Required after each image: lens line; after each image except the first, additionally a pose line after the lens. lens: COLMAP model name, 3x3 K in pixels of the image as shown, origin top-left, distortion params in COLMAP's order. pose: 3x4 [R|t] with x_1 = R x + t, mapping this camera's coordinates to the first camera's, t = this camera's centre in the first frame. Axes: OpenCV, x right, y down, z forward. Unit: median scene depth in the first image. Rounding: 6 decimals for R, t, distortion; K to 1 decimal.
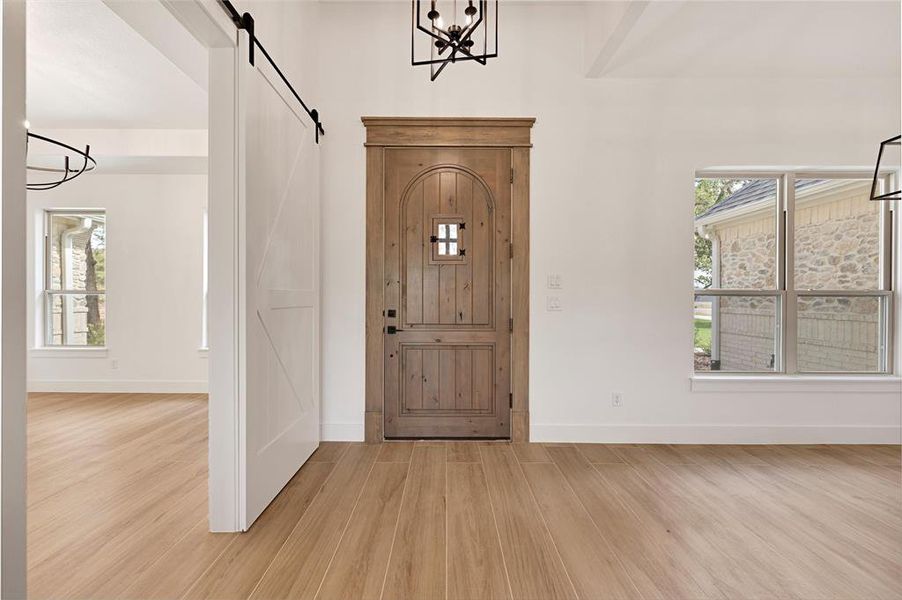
lens RADIAL K [[372.9, 0, 451.0], [0, 372.9, 300.0], [0, 0, 1]] dist [-0.000193, 0.000000]
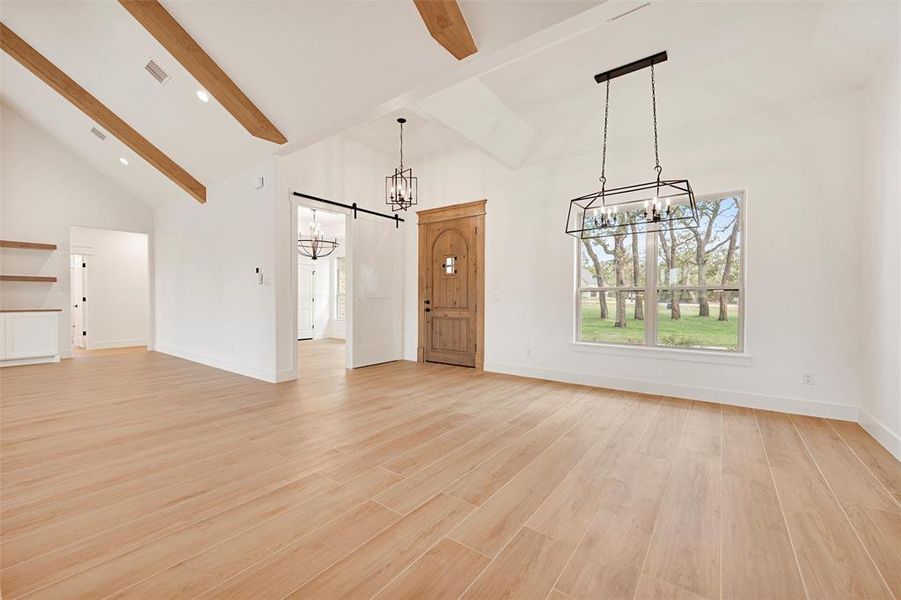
lens RADIAL K [[372.5, 0, 450.5], [0, 372.5, 300.0], [0, 0, 1]] dist [-0.000193, 0.000000]
pose [[0.809454, 0.000405, -0.587183, 1.175954], [-0.004912, 0.999969, -0.006082, 0.036444], [0.587162, 0.007808, 0.809432, -0.624708]]
